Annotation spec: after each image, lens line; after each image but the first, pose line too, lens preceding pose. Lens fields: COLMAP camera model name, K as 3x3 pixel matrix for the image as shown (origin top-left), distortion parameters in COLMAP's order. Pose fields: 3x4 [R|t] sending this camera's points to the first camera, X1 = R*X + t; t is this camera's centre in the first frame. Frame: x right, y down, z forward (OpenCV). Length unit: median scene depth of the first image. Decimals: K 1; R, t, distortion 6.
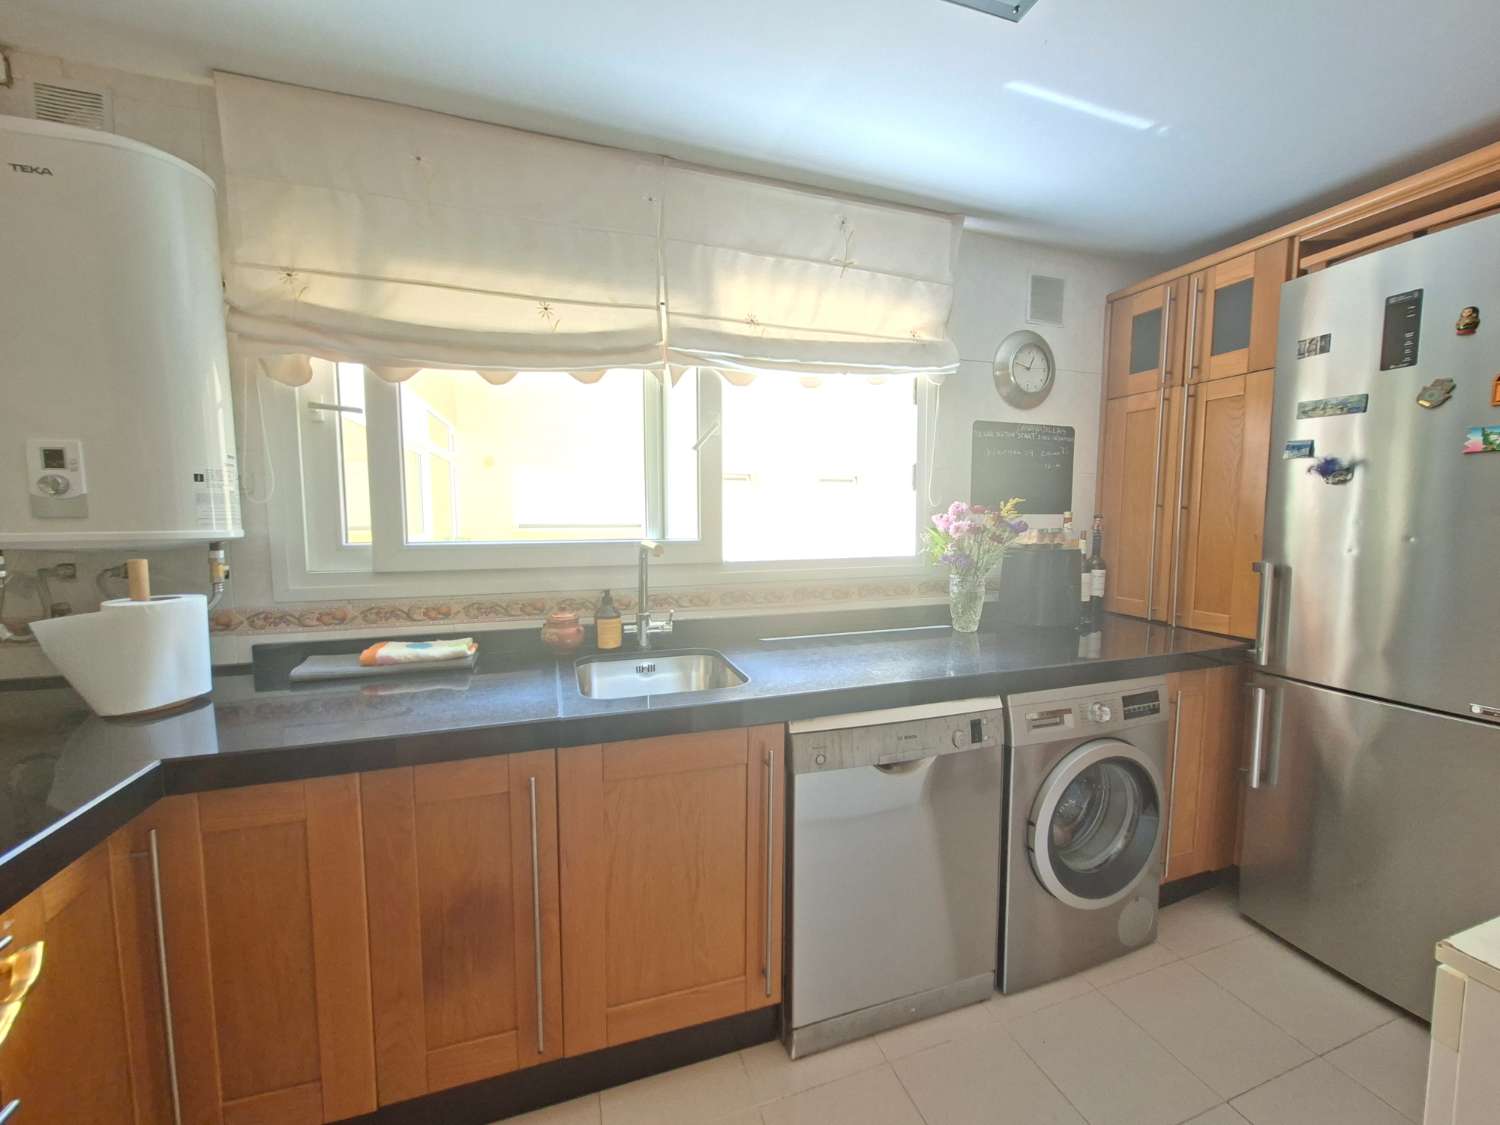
lens RADIAL K [[593.5, 0, 756.4], [0, 593.5, 564.3], [0, 0, 1]] dist [-0.005797, 0.000543]
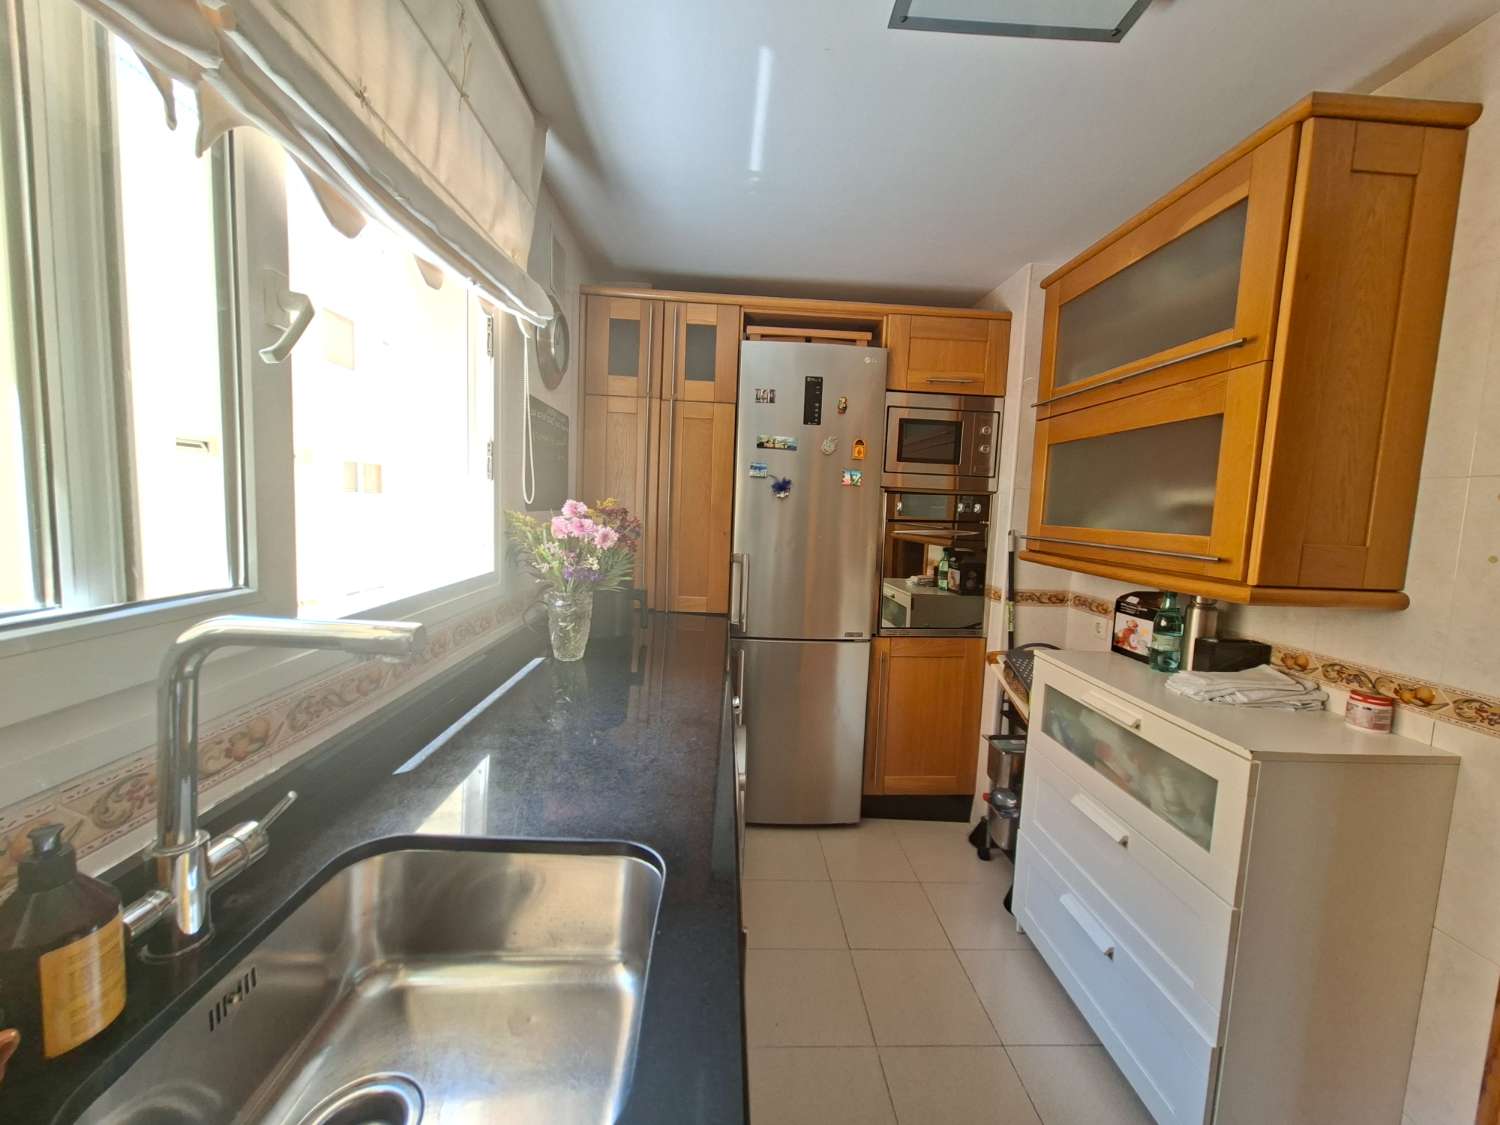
lens RADIAL K [[593.5, 0, 752.5], [0, 593.5, 559.2], [0, 0, 1]] dist [-0.005797, 0.000543]
pose [[0.283132, -0.072730, 0.956319, -0.361916], [0.036878, 0.997209, 0.064921, -0.072281], [-0.958372, 0.016886, 0.285024, 0.570788]]
